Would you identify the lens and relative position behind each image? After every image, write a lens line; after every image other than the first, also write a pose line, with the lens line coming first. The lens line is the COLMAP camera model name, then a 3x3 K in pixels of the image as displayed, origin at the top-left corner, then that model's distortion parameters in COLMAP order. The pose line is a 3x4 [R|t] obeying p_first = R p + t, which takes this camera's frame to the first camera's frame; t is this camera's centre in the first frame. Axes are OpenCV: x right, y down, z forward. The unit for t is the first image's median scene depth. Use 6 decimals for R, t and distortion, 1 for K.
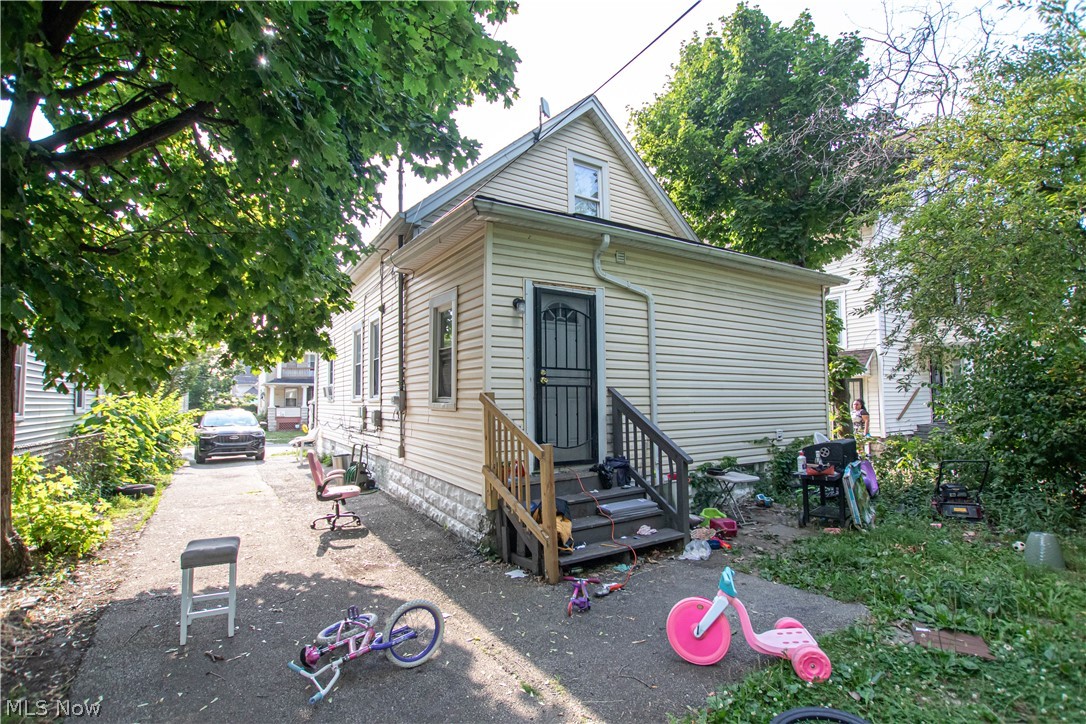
lens RADIAL K [[520.1, 0, 549.0], [0, 520.1, 364.0], [0, 0, 1]] dist [-0.019456, -0.003010]
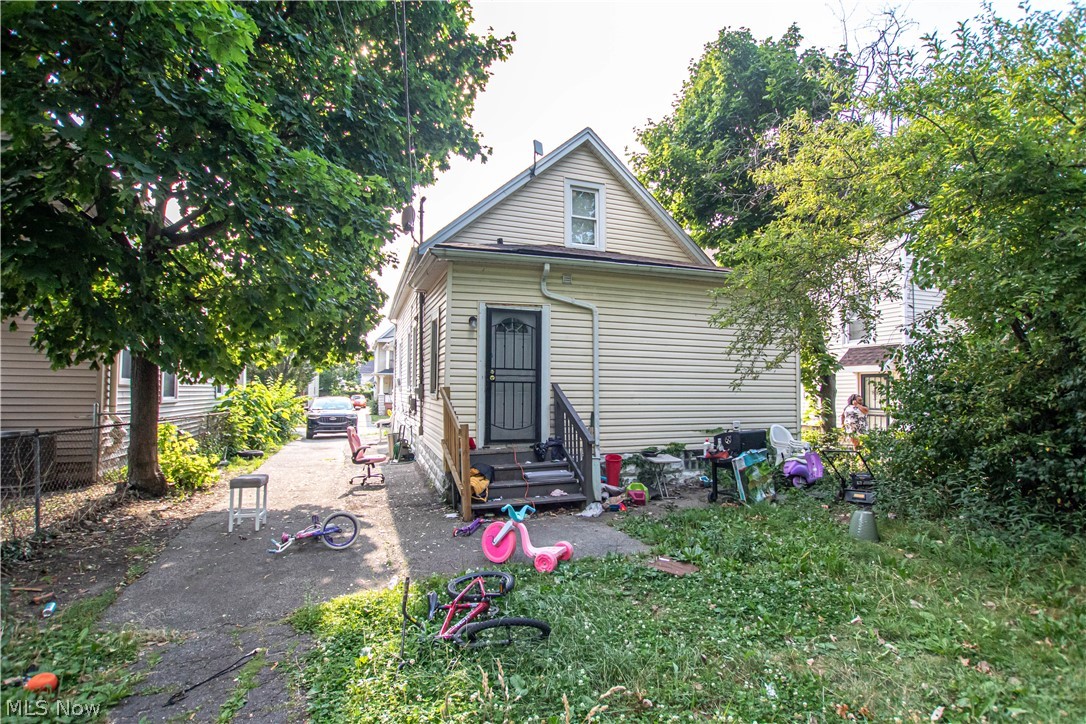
lens RADIAL K [[520.1, 0, 539.9], [0, 520.1, 362.3], [0, 0, 1]] dist [-0.019456, -0.003010]
pose [[0.974791, -0.000340, -0.223118, 0.370403], [0.004005, 0.999864, 0.015974, -0.027016], [0.223082, -0.016465, 0.974661, -0.245210]]
